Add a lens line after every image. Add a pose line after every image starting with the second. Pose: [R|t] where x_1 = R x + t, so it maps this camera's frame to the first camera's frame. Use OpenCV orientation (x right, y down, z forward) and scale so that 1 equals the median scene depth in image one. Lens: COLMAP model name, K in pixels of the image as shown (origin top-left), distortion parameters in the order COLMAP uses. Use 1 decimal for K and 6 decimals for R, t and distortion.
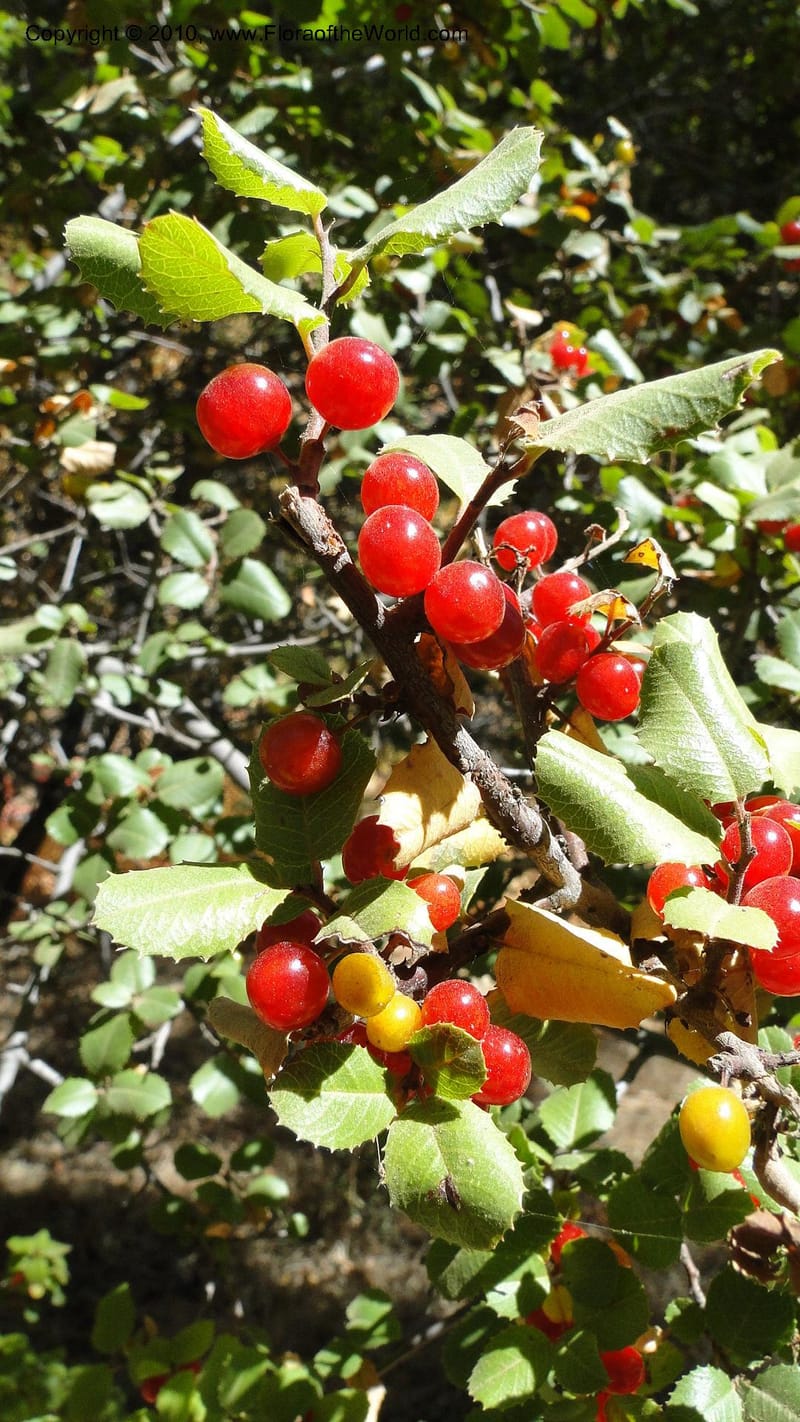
lens RADIAL K [[1164.5, 0, 399.7], [0, 1164.5, 702.6], [0, 0, 1]] dist [-0.016868, -0.035715]
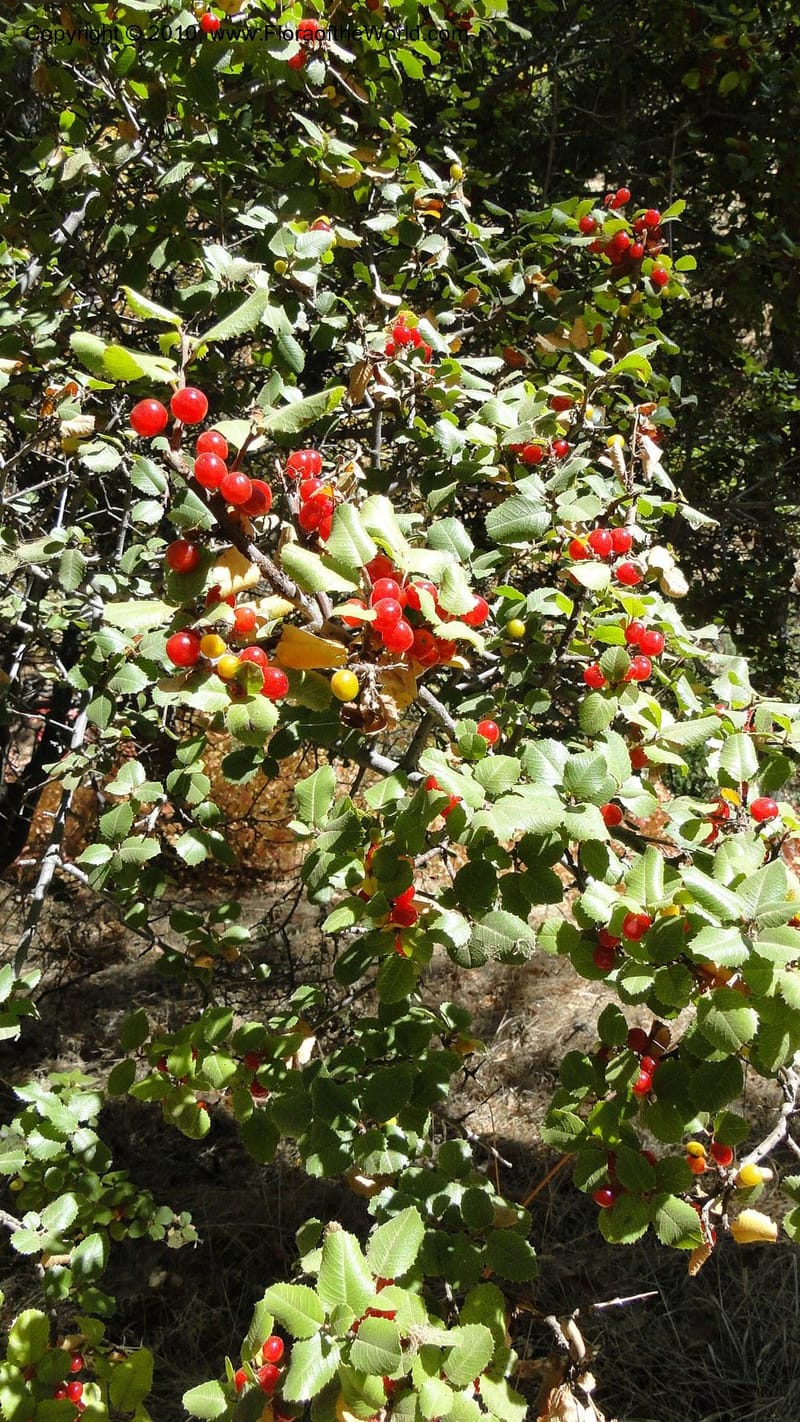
lens RADIAL K [[1164.5, 0, 404.0], [0, 1164.5, 718.8], [0, 0, 1]] dist [-0.016868, -0.035715]
pose [[0.998560, -0.053326, 0.005936, 0.115461], [0.052806, 0.996330, 0.067360, 0.081274], [-0.009507, -0.066949, 0.997711, -0.489734]]
